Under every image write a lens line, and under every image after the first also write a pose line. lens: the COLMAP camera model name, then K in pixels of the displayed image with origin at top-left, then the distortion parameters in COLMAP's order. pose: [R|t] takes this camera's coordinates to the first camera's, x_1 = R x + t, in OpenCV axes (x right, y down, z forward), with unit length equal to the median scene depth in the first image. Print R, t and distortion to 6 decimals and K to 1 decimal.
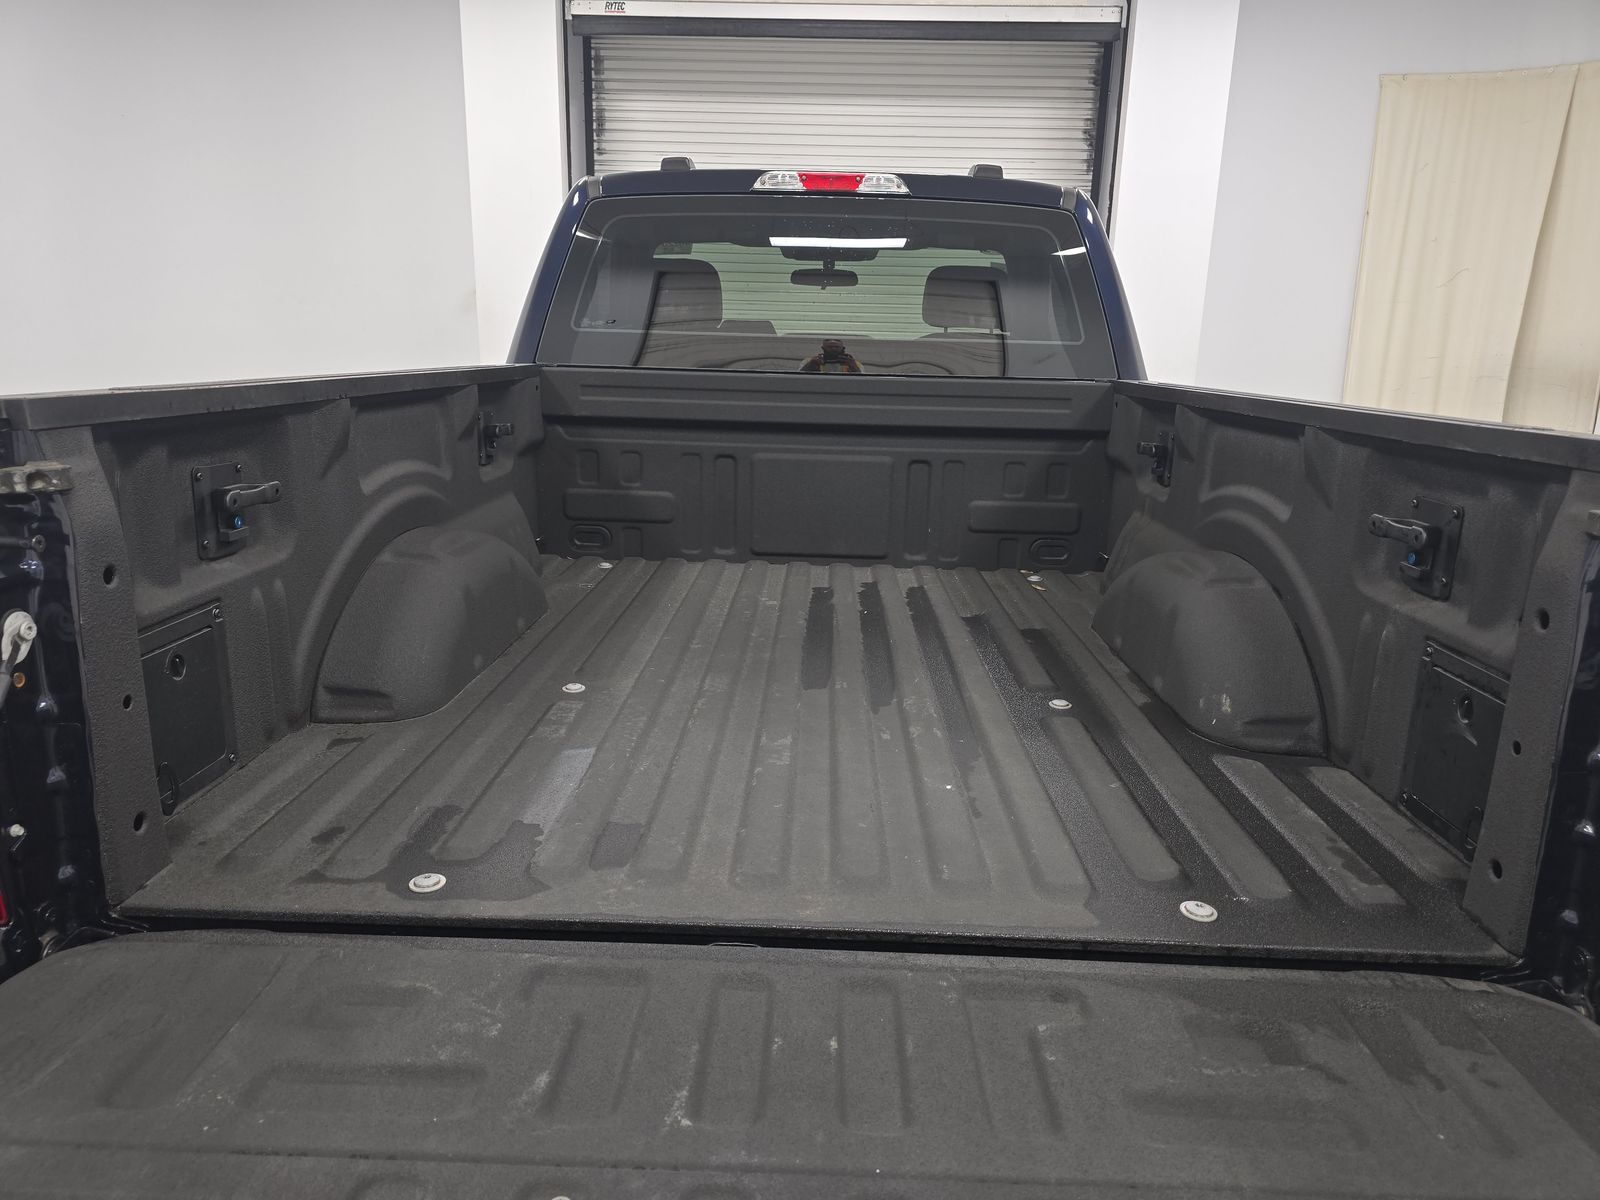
lens RADIAL K [[1076.0, 0, 800.0], [0, 1076.0, 600.0], [0, 0, 1]] dist [0.040752, -0.033656]
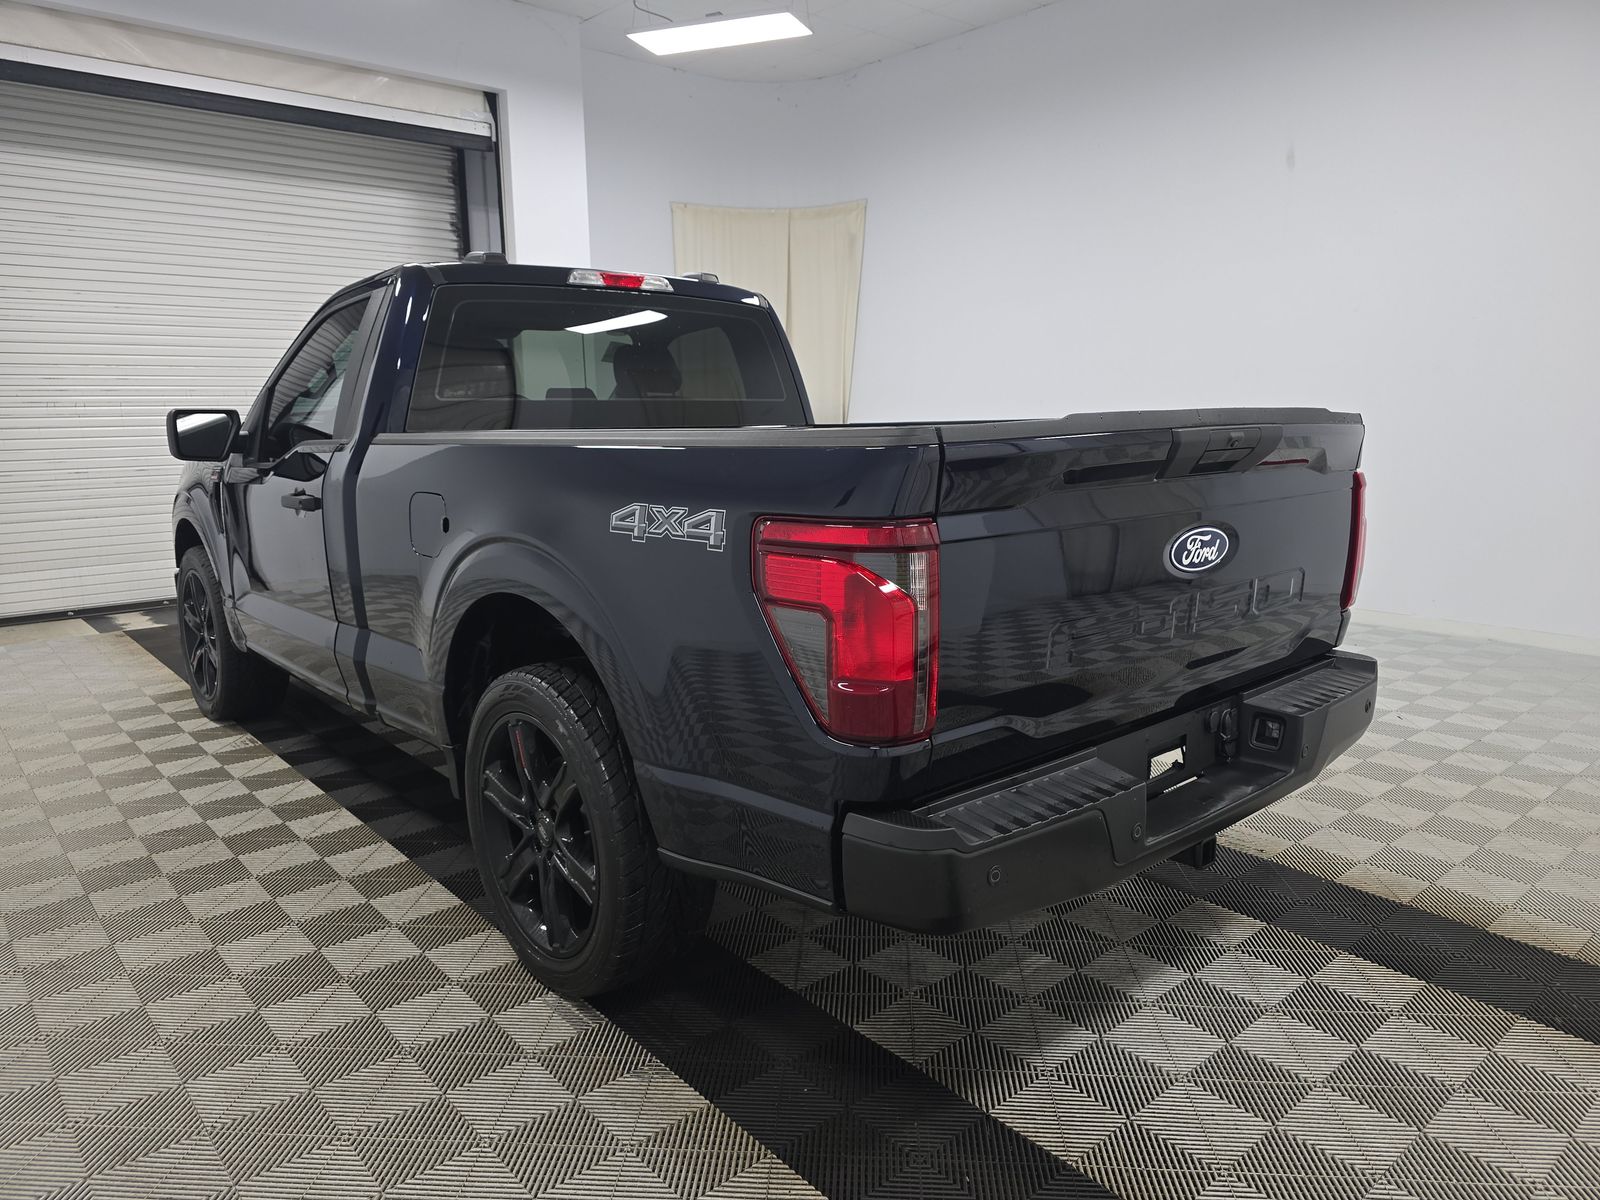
lens RADIAL K [[1074.3, 0, 802.5], [0, 1074.3, 597.6], [0, 0, 1]] dist [0.057681, -0.058212]
pose [[0.733630, -0.150976, 0.662565, -0.422857], [0.195162, 0.980743, 0.007383, 0.007943], [-0.650921, 0.123891, 0.748968, -0.028643]]
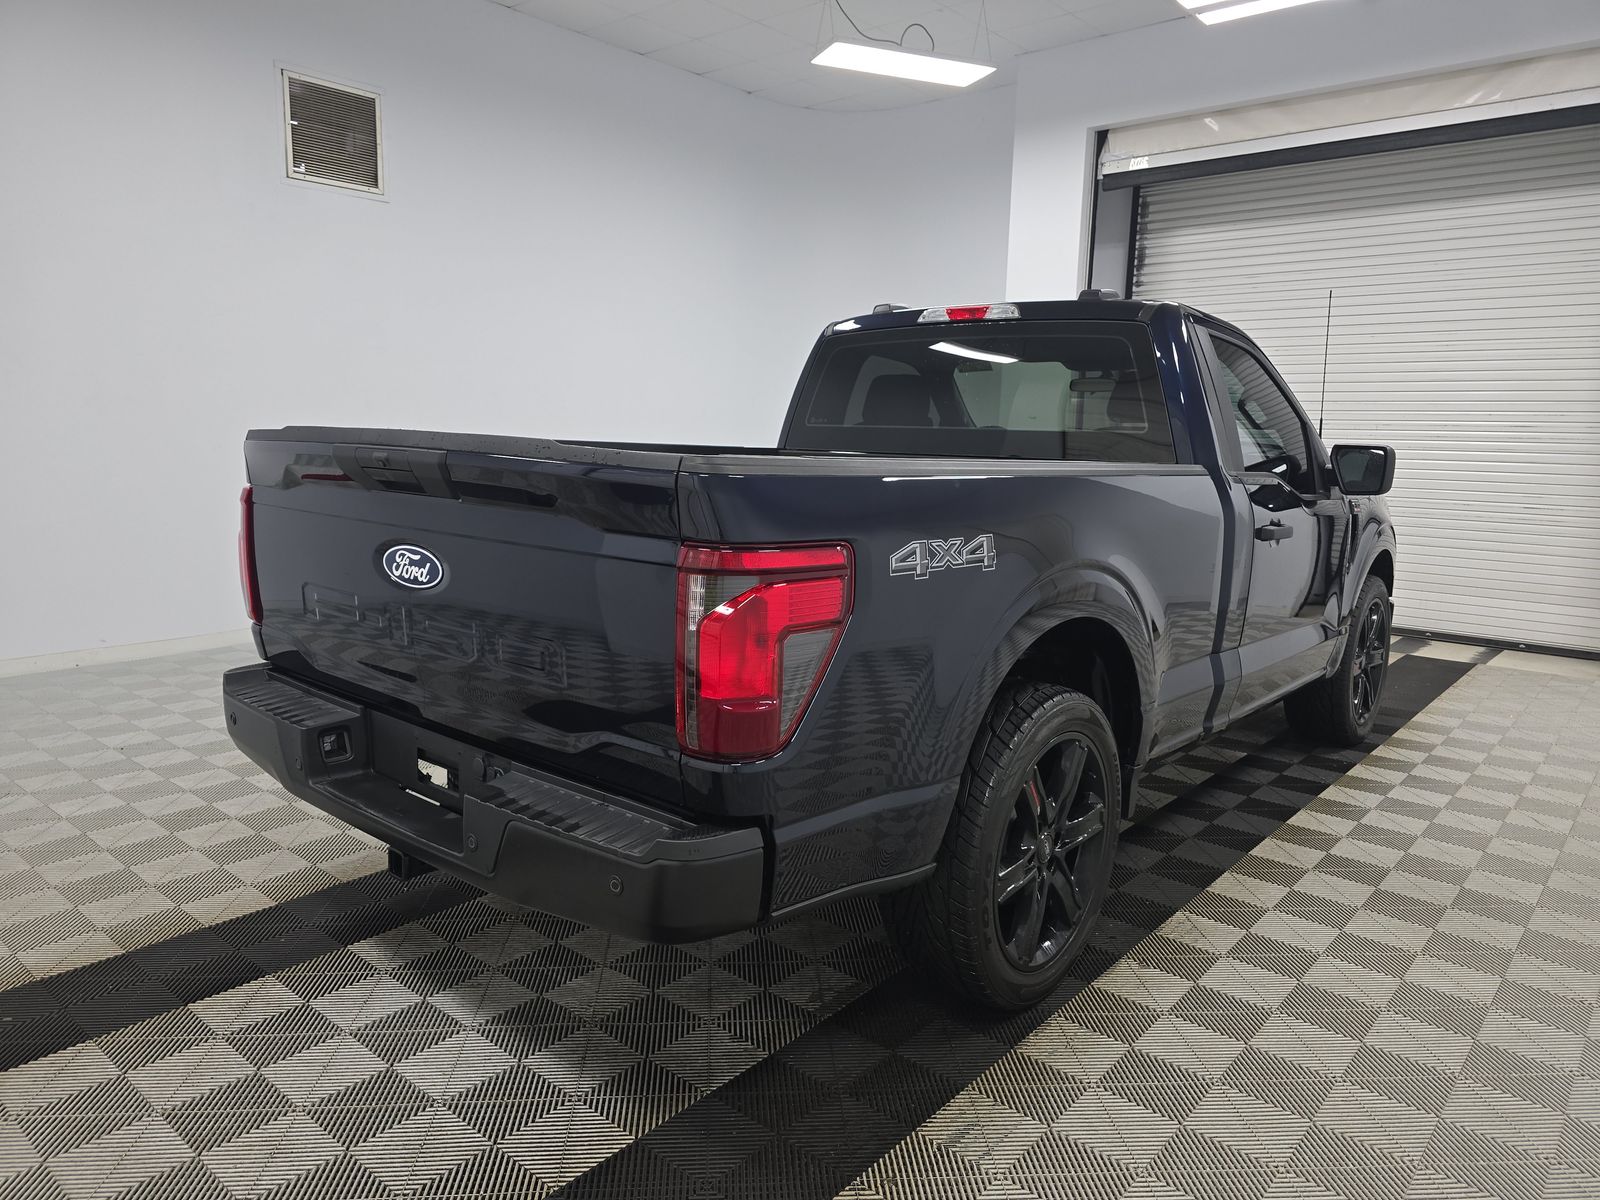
lens RADIAL K [[1074.3, 0, 802.5], [0, 1074.3, 597.6], [0, 0, 1]] dist [0.057681, -0.058212]
pose [[0.781723, 0.092297, -0.616758, 0.421153], [-0.160606, 0.985423, -0.056096, 0.036180], [0.602590, 0.142907, 0.785152, -0.061908]]
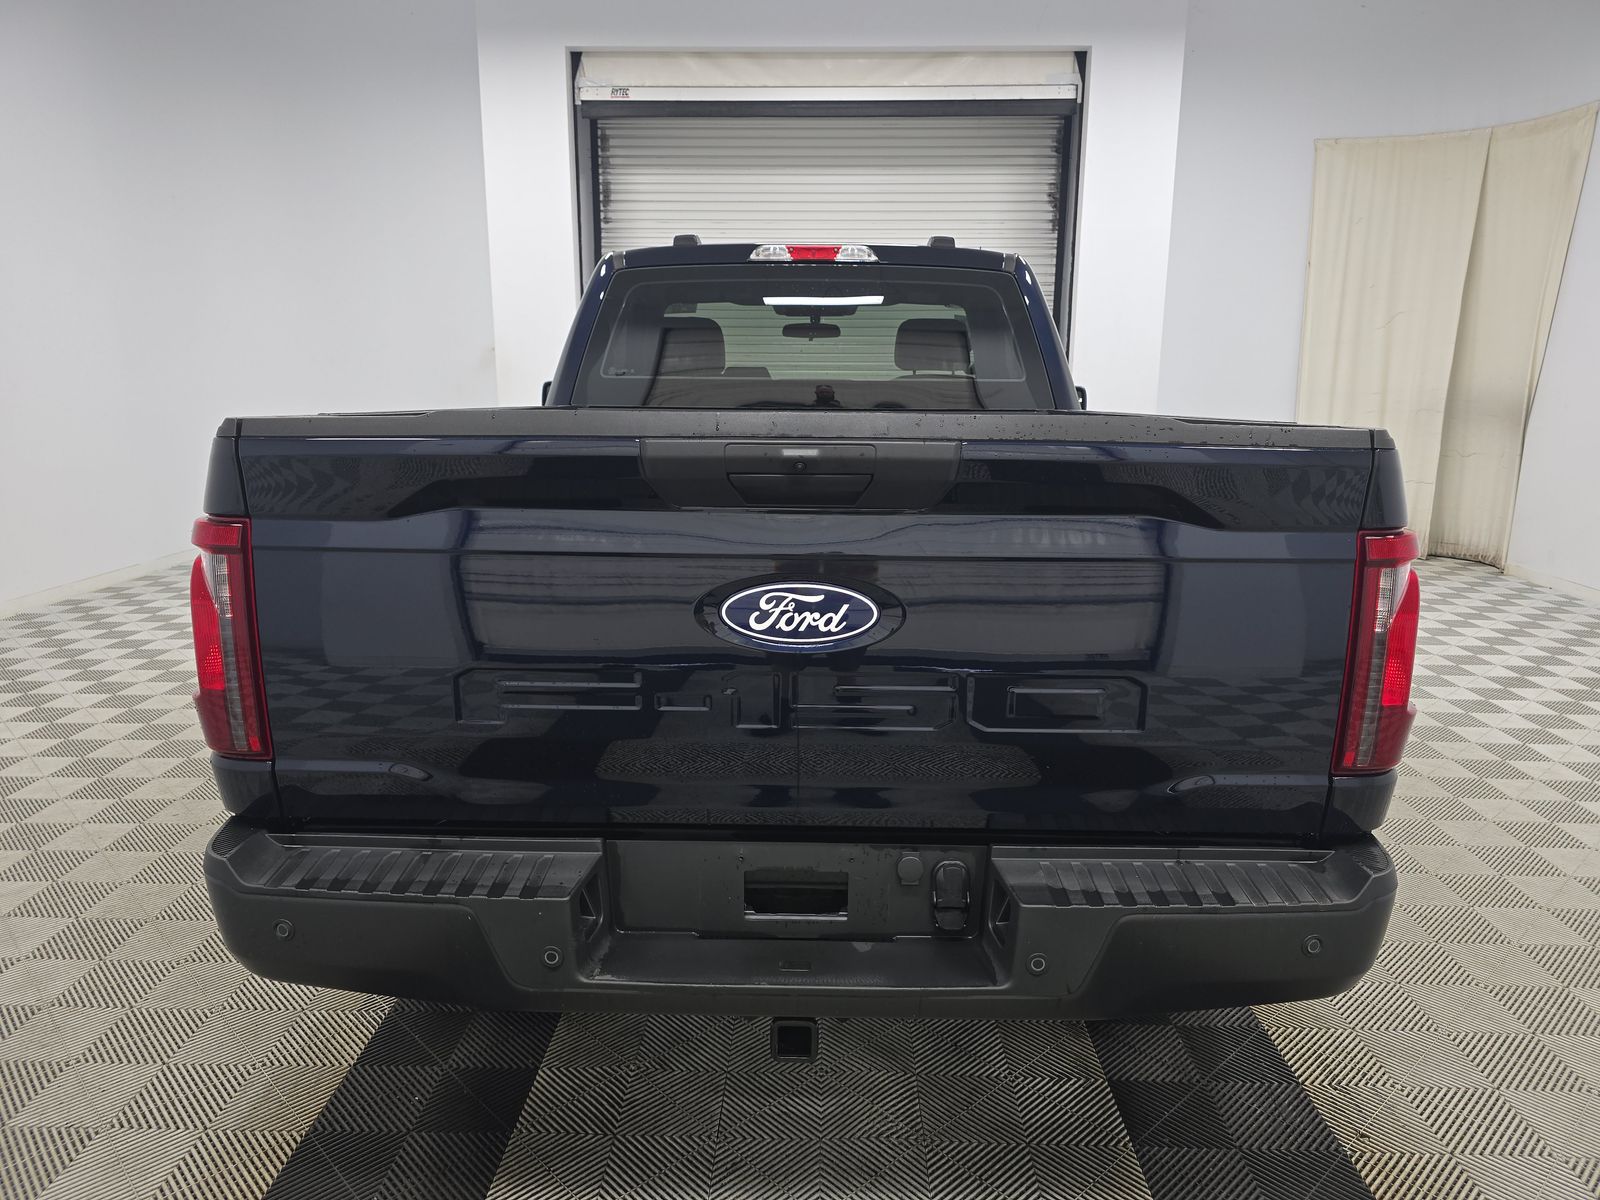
lens RADIAL K [[1074.3, 0, 802.5], [0, 1074.3, 597.6], [0, 0, 1]] dist [0.057681, -0.058212]
pose [[0.999809, -0.019153, 0.003766, 0.002444], [0.019311, 0.998671, -0.047781, 0.034437], [-0.002846, 0.047845, 0.998851, -0.114731]]
